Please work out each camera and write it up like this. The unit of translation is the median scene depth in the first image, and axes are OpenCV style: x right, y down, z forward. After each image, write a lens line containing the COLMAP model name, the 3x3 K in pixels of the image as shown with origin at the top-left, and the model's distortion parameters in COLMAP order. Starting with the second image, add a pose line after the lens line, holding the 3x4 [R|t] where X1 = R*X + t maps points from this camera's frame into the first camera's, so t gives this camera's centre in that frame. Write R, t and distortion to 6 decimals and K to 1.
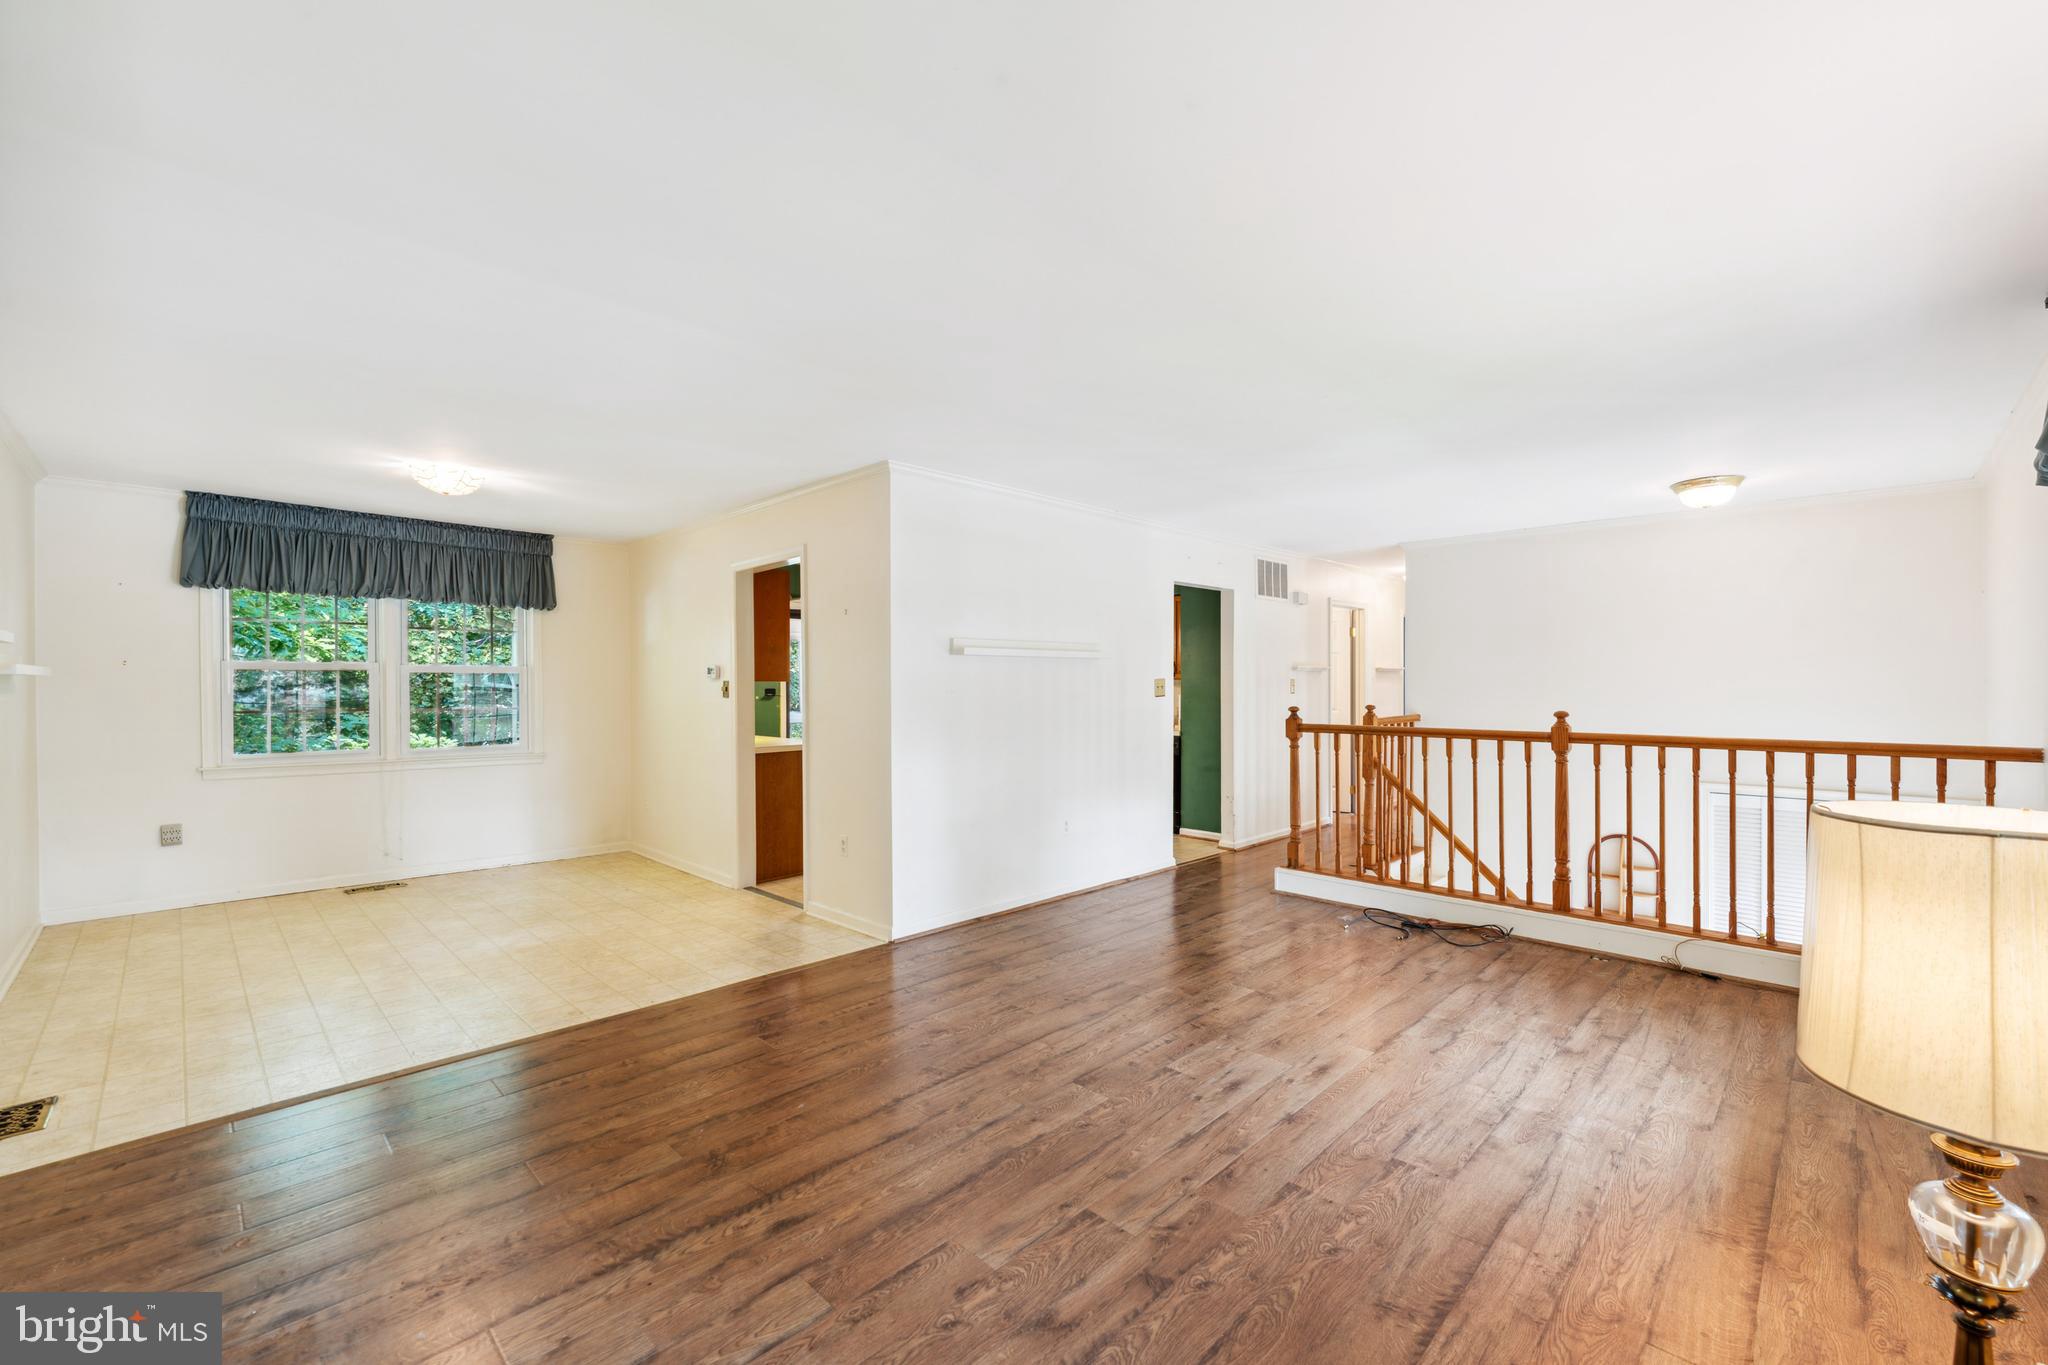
lens RADIAL K [[840.0, 0, 1026.1], [0, 840.0, 687.1], [0, 0, 1]] dist [0.000468, 0.001105]
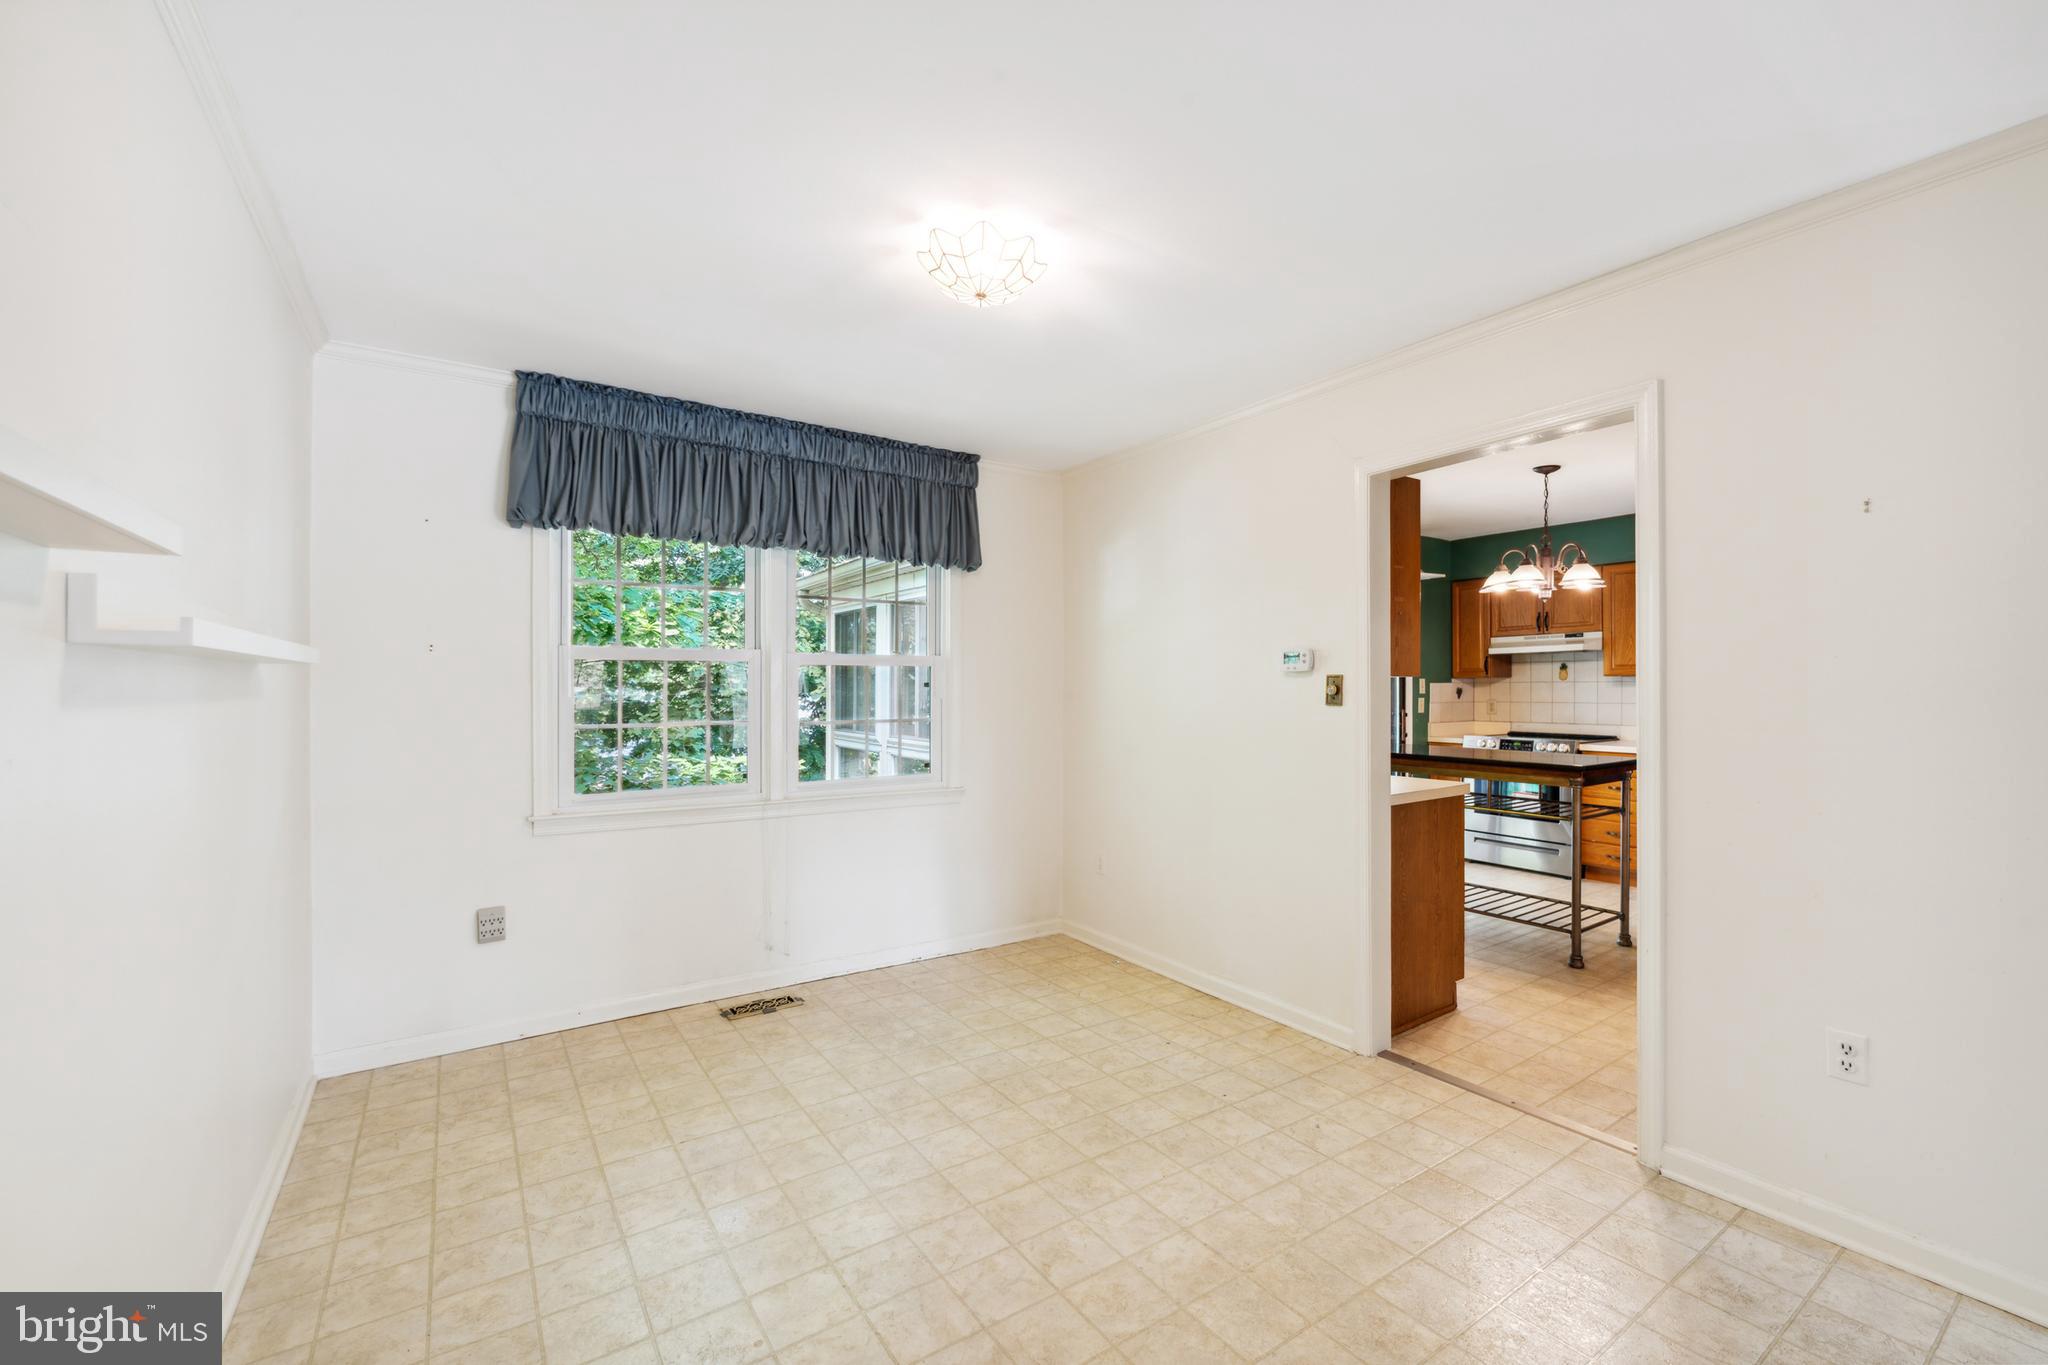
lens RADIAL K [[840.0, 0, 1027.6], [0, 840.0, 678.9], [0, 0, 1]] dist [0.000468, 0.001105]
pose [[0.981267, -0.003510, -0.192623, -0.472430], [0.001073, 0.999918, -0.012752, 0.001887], [0.192652, 0.012307, 0.981190, 0.432891]]
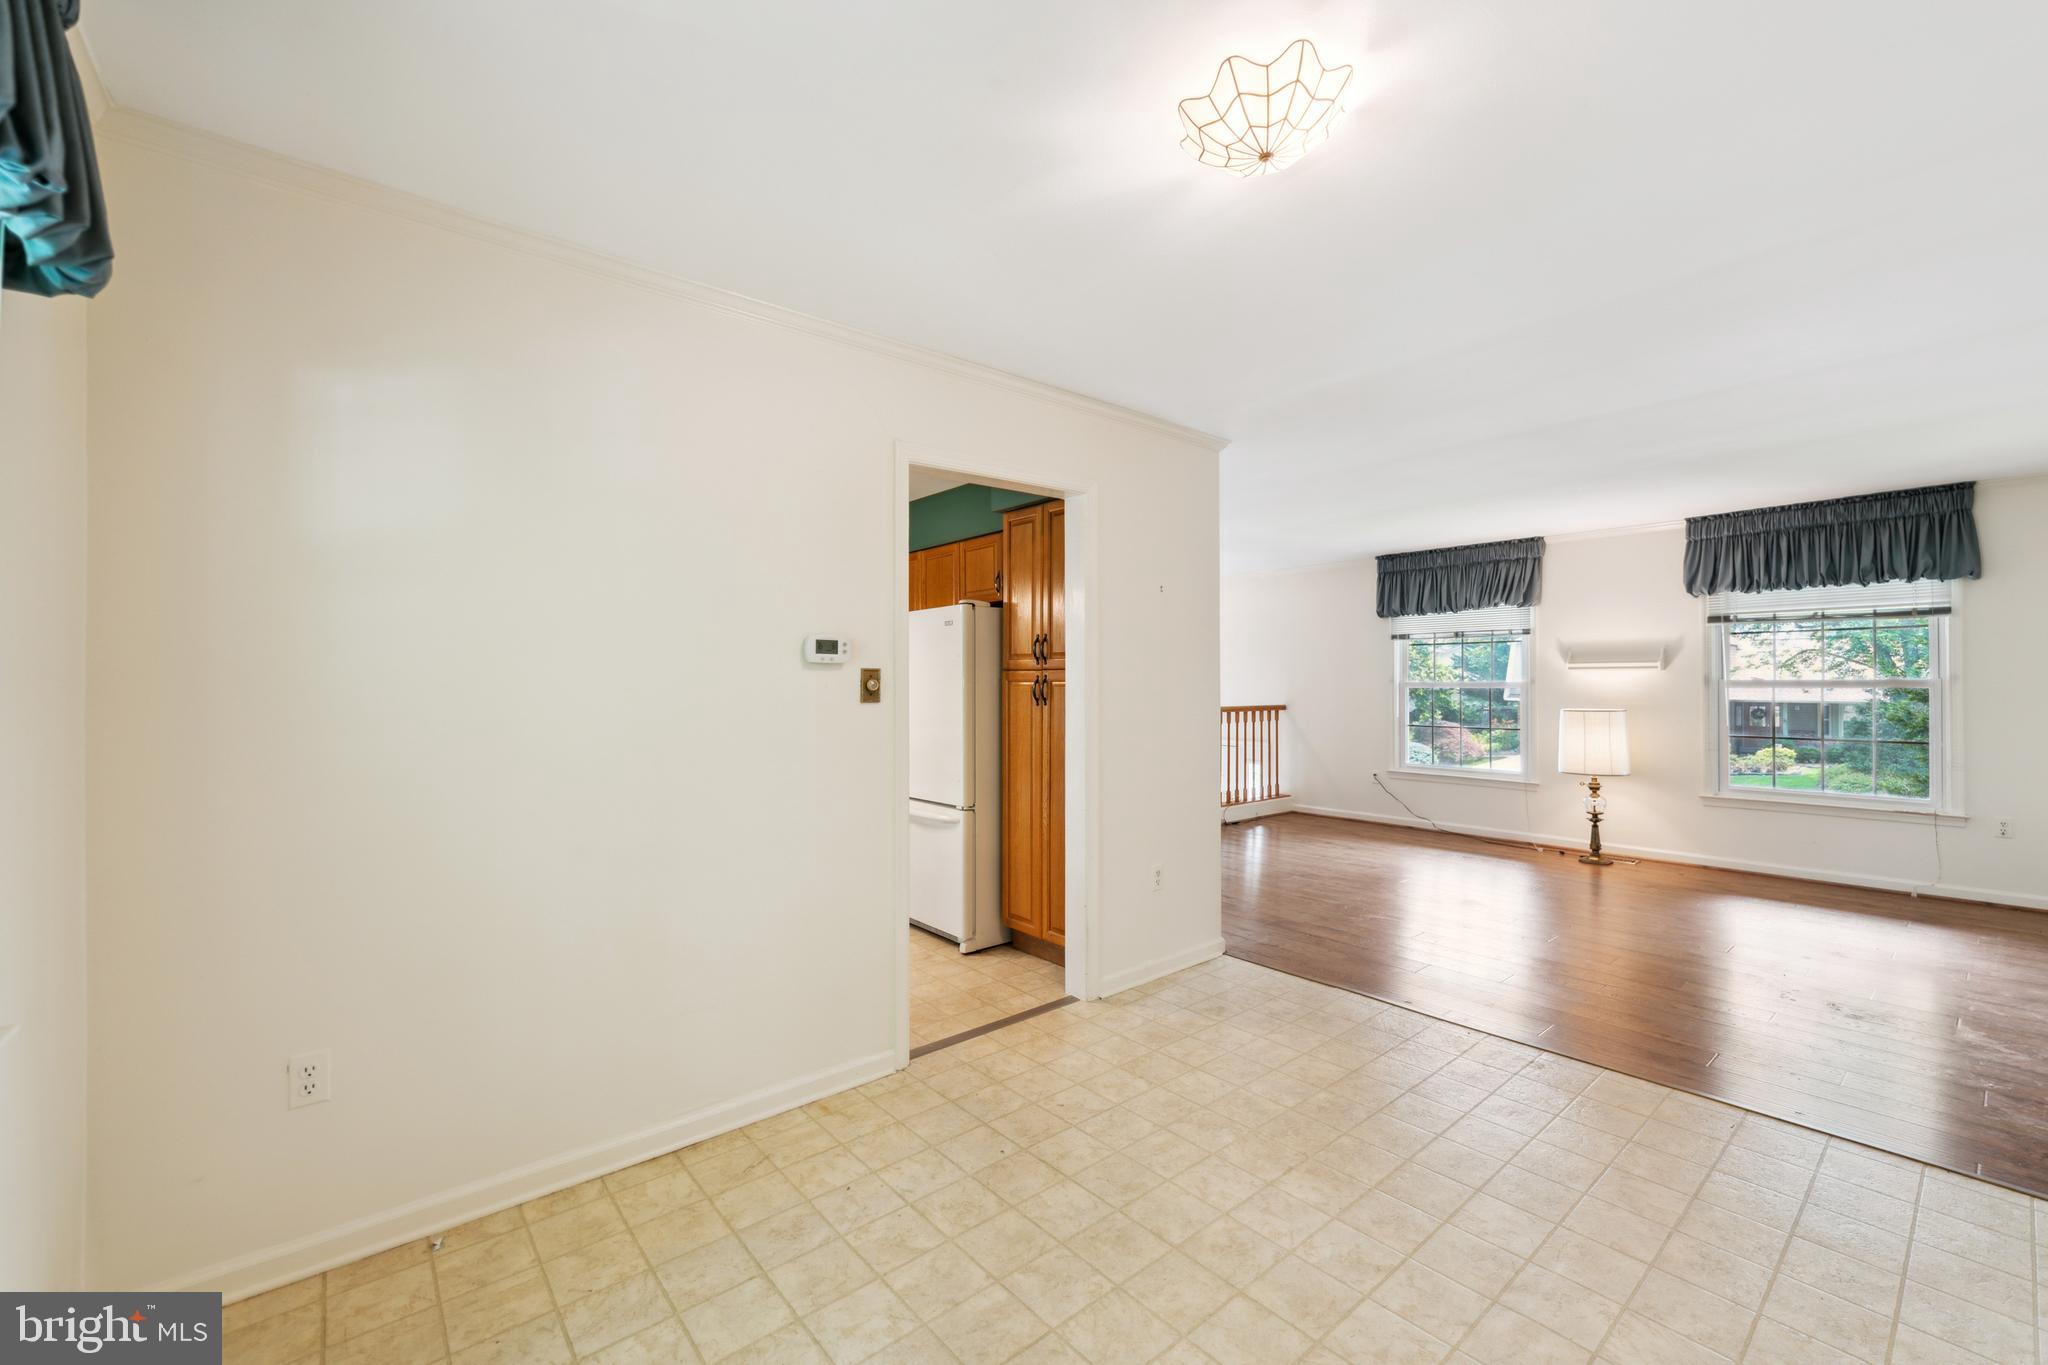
lens RADIAL K [[840.0, 0, 1076.8], [0, 840.0, 680.9], [0, 0, 1]] dist [0.000468, 0.001105]
pose [[0.060193, 0.003391, 0.998181, -0.894357], [0.002776, 0.999990, -0.003564, 0.002552], [-0.998183, 0.002986, 0.060183, 0.893877]]
